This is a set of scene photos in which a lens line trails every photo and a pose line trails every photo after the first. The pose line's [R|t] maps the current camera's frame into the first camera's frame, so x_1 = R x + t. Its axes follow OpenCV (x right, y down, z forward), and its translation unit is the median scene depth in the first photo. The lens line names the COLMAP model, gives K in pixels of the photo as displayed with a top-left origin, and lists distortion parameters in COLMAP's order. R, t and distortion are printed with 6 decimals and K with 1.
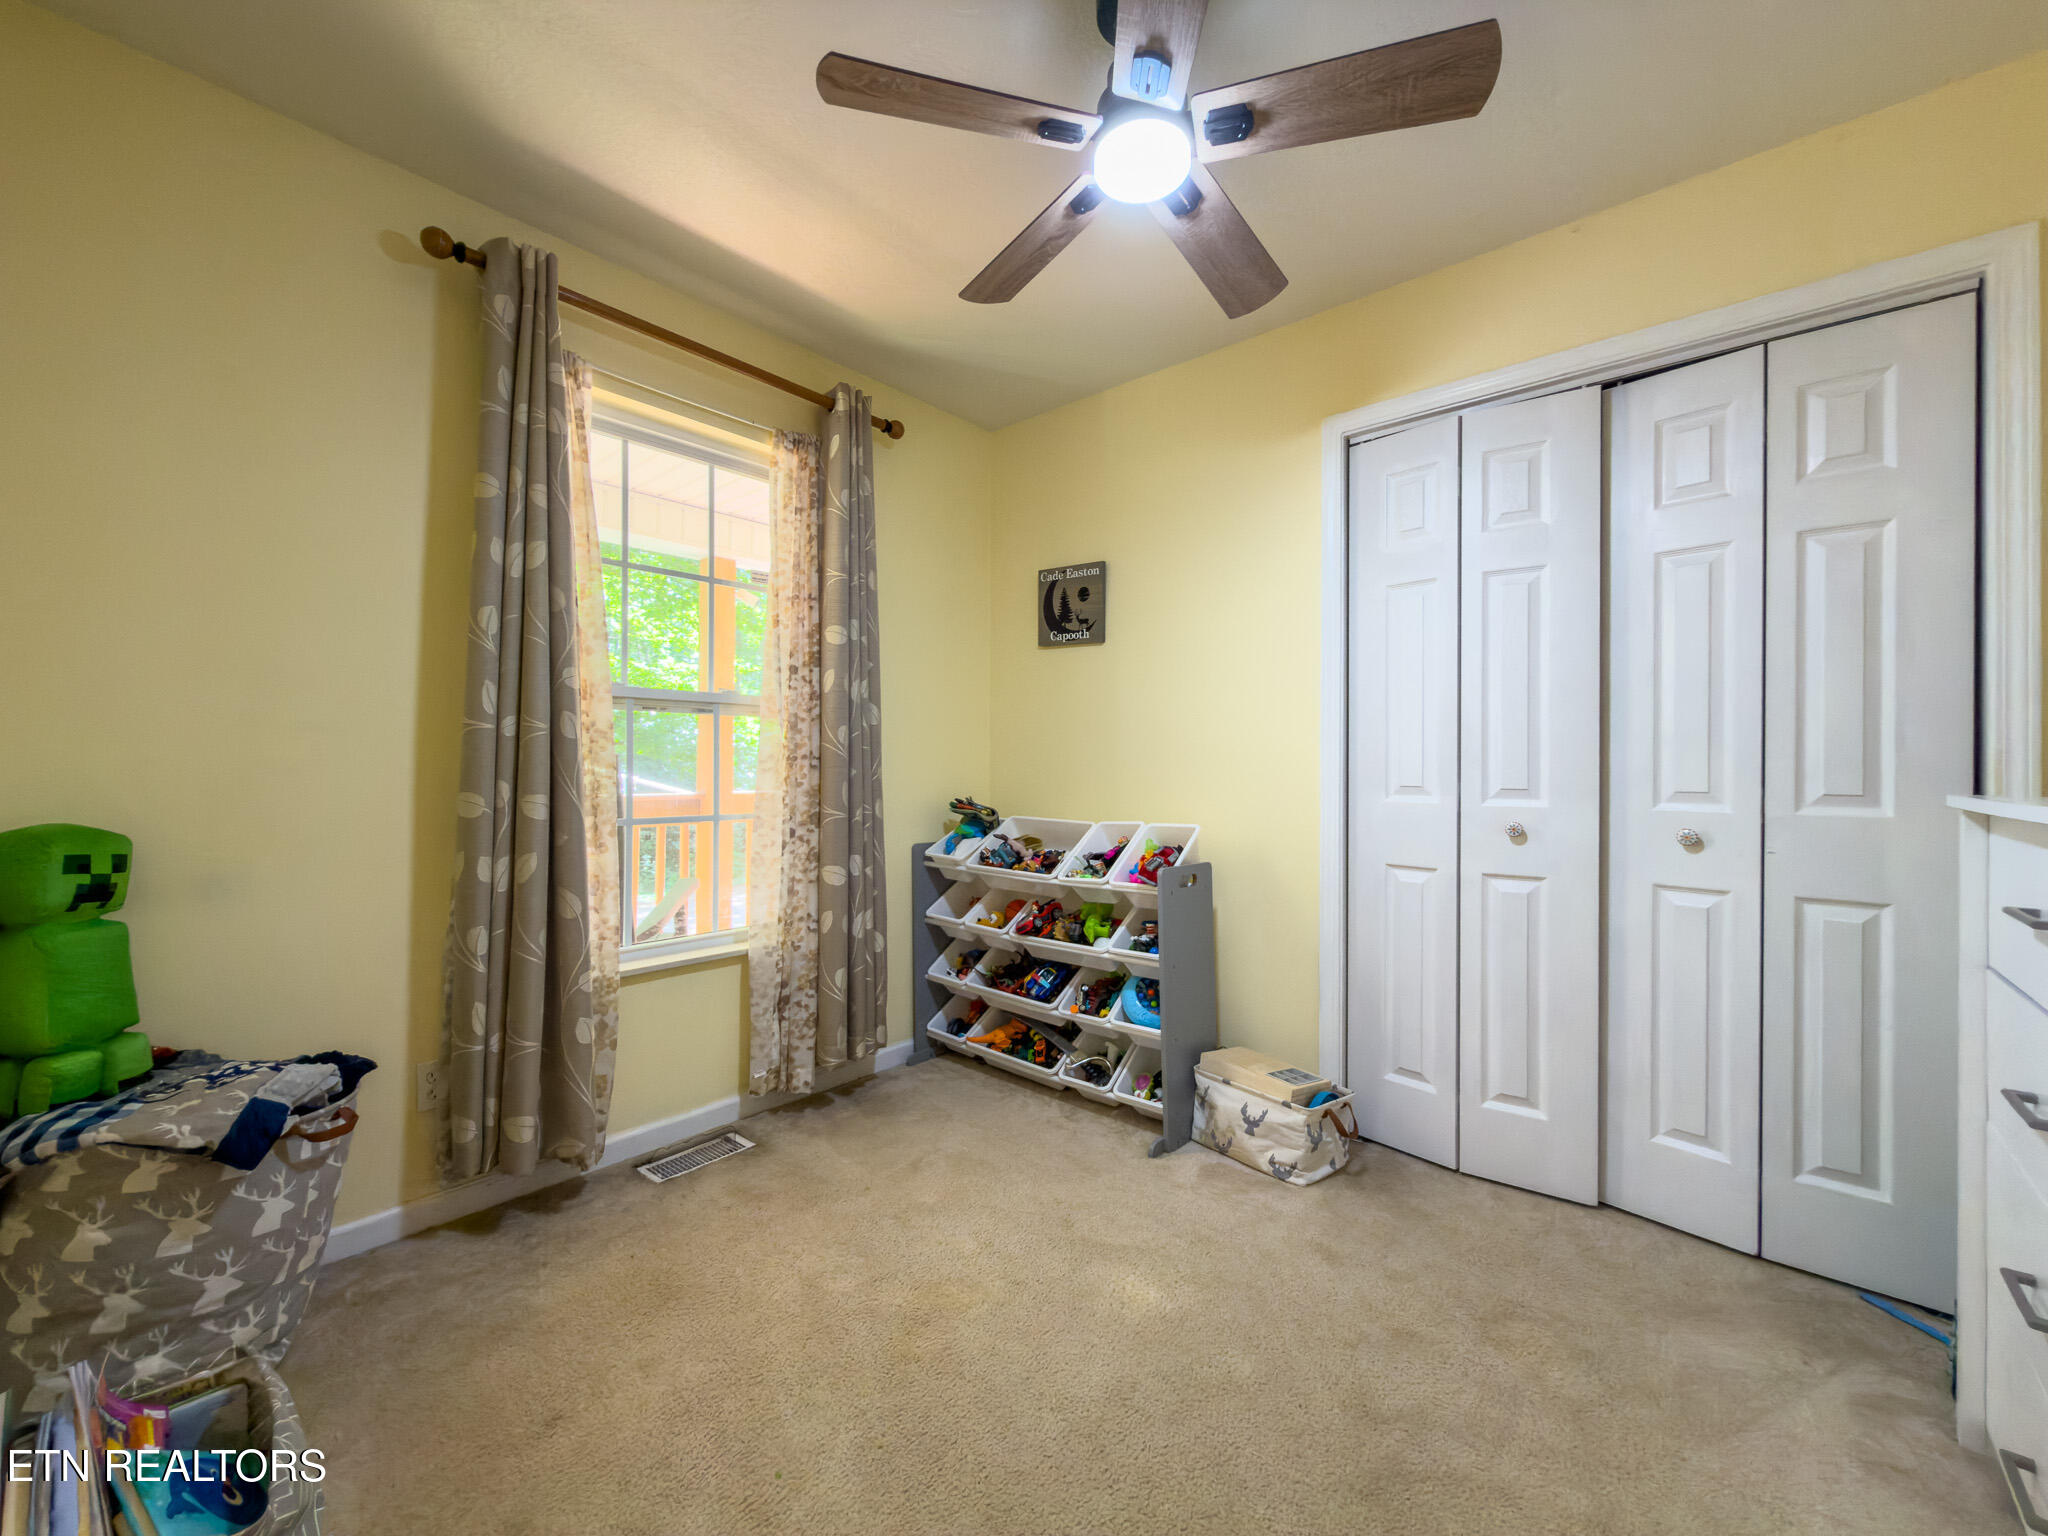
lens RADIAL K [[815.3, 0, 1022.7], [0, 815.3, 763.3], [0, 0, 1]] dist [-0.000807, 0.000198]
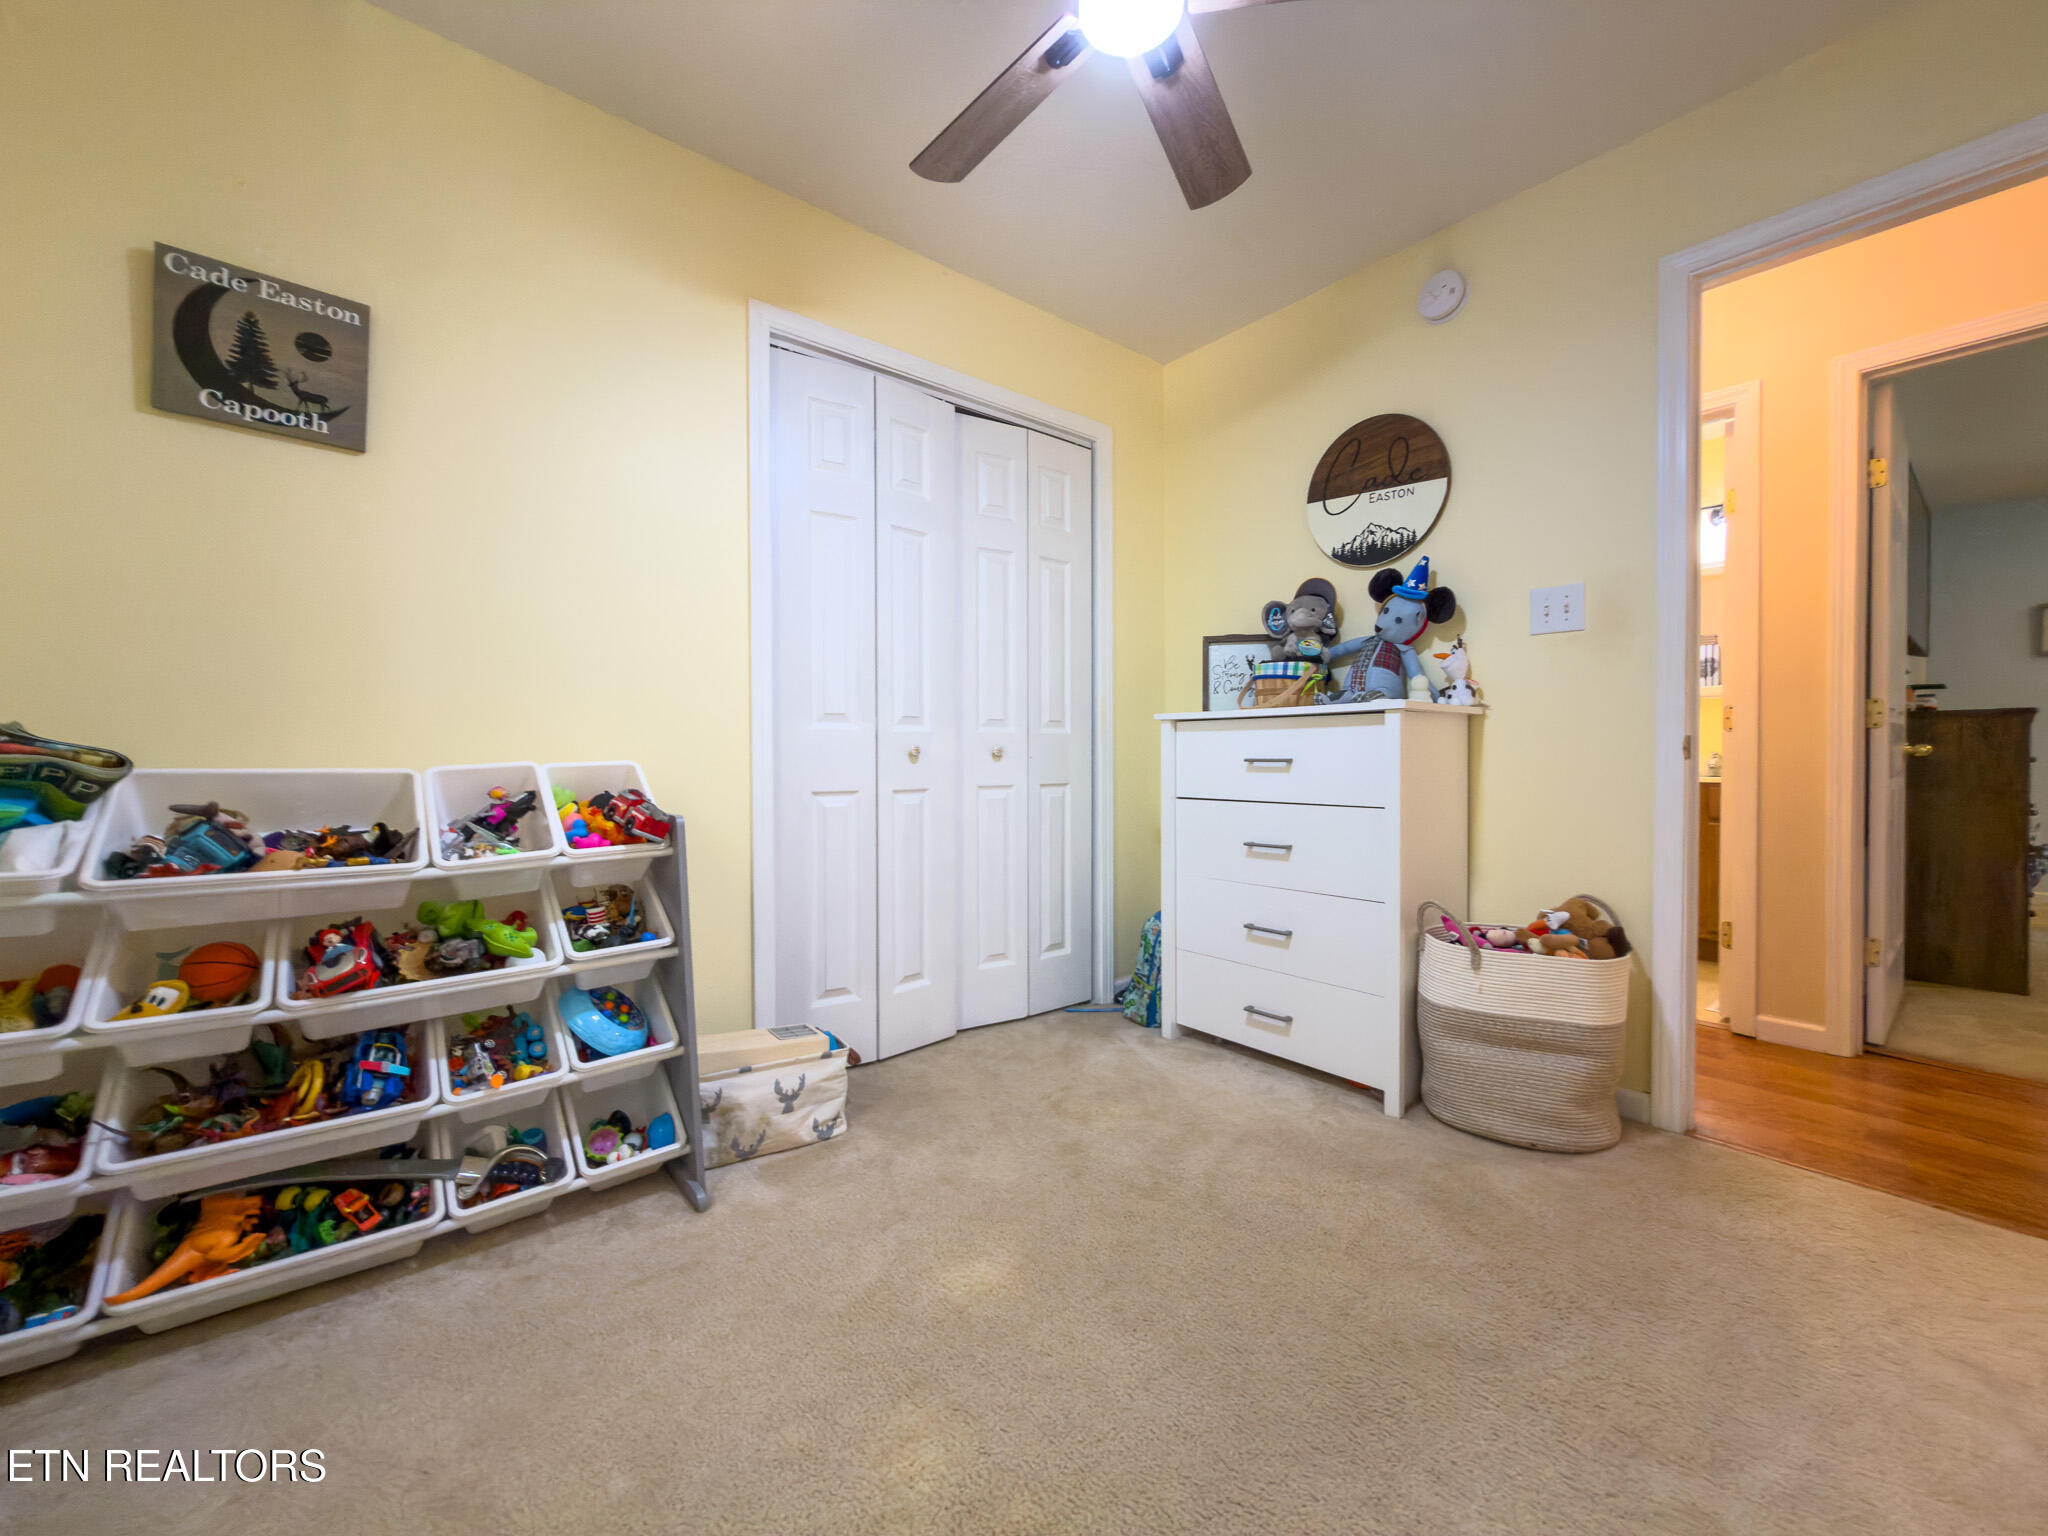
lens RADIAL K [[815.3, 0, 1023.2], [0, 815.3, 762.6], [0, 0, 1]] dist [-0.000807, 0.000198]
pose [[0.160438, -0.019166, 0.986860, -0.490883], [-0.001079, 0.999807, 0.019593, 0.068007], [-0.987045, -0.004208, 0.160386, 0.588927]]
